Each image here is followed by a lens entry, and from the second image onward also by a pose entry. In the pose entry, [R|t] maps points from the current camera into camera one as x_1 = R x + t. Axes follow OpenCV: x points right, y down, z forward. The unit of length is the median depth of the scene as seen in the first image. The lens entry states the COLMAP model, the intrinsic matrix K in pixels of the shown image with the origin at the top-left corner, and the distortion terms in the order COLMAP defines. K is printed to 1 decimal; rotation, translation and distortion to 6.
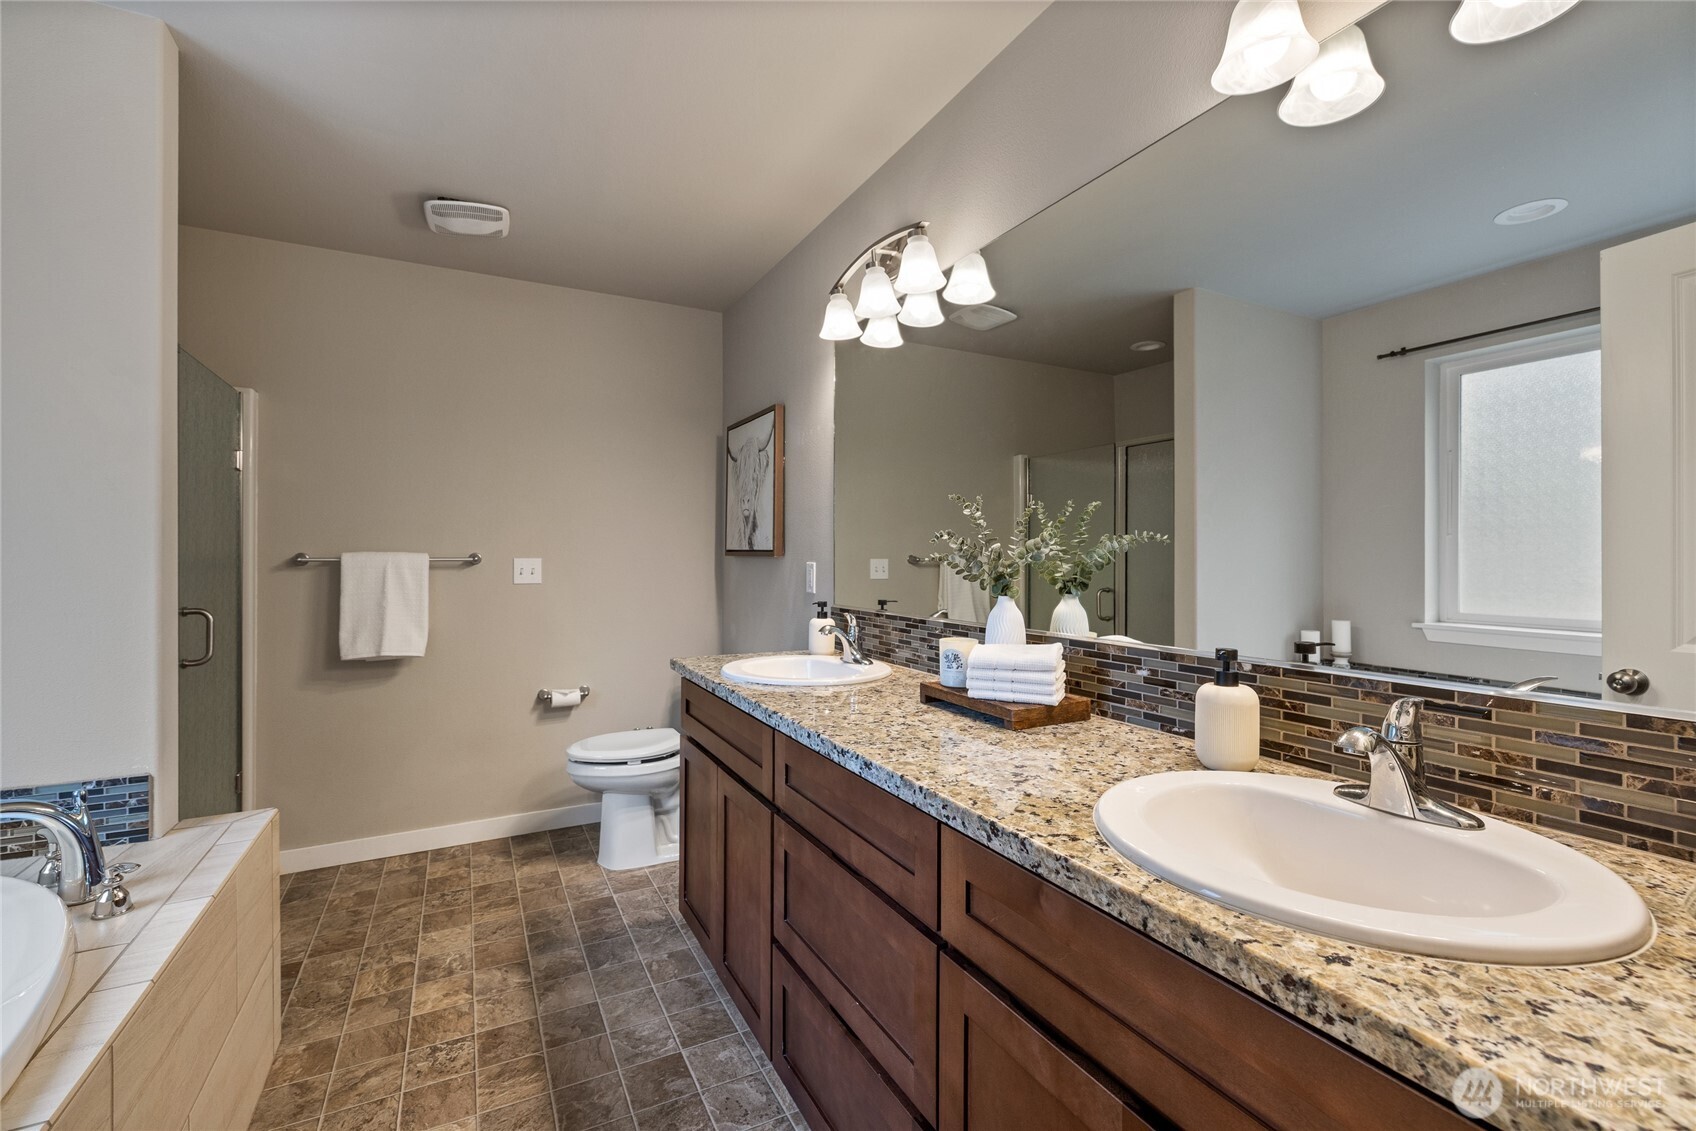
lens RADIAL K [[724.0, 0, 845.7], [0, 724.0, 570.5], [0, 0, 1]] dist [-0.001643, 0.002656]
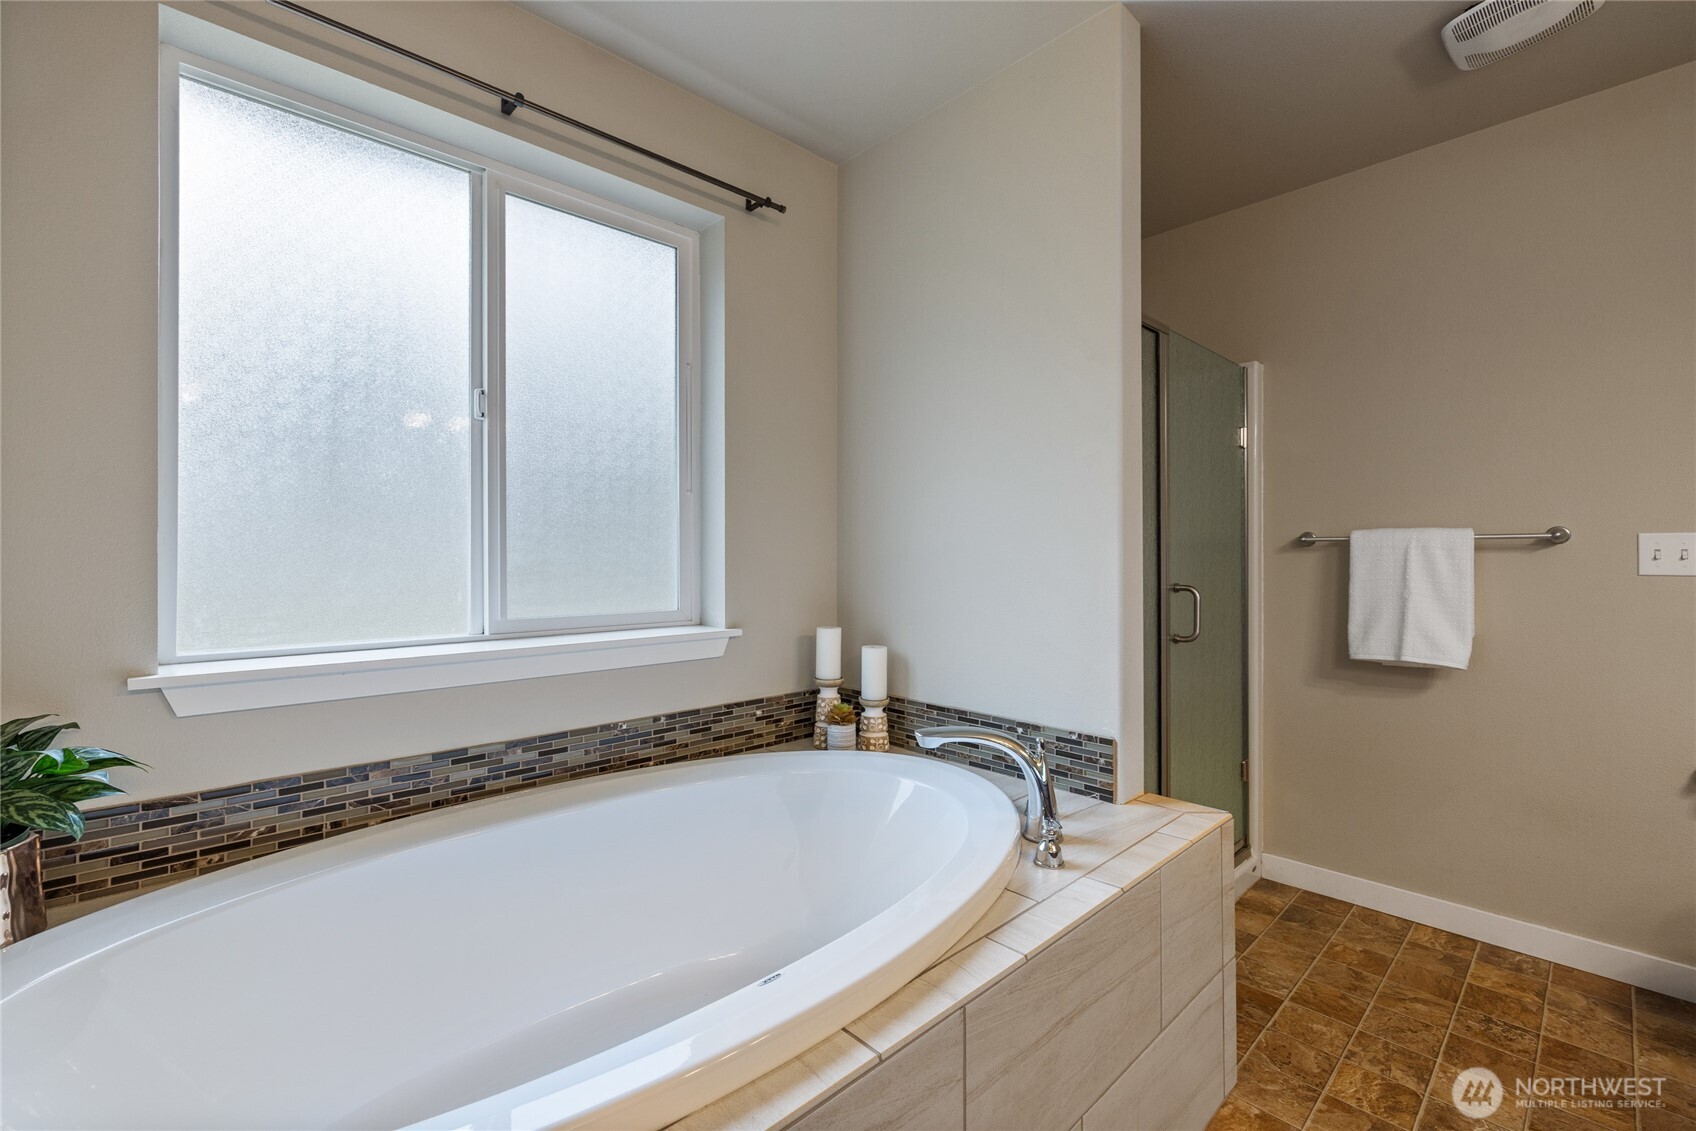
lens RADIAL K [[715.5, 0, 813.9], [0, 715.5, 548.7], [0, 0, 1]] dist [0.003587, -0.000971]
pose [[0.238930, -0.010170, -0.970984, -0.042577], [-0.015703, 0.999774, -0.014336, 0.019726], [0.970910, 0.018673, 0.238716, 0.214481]]
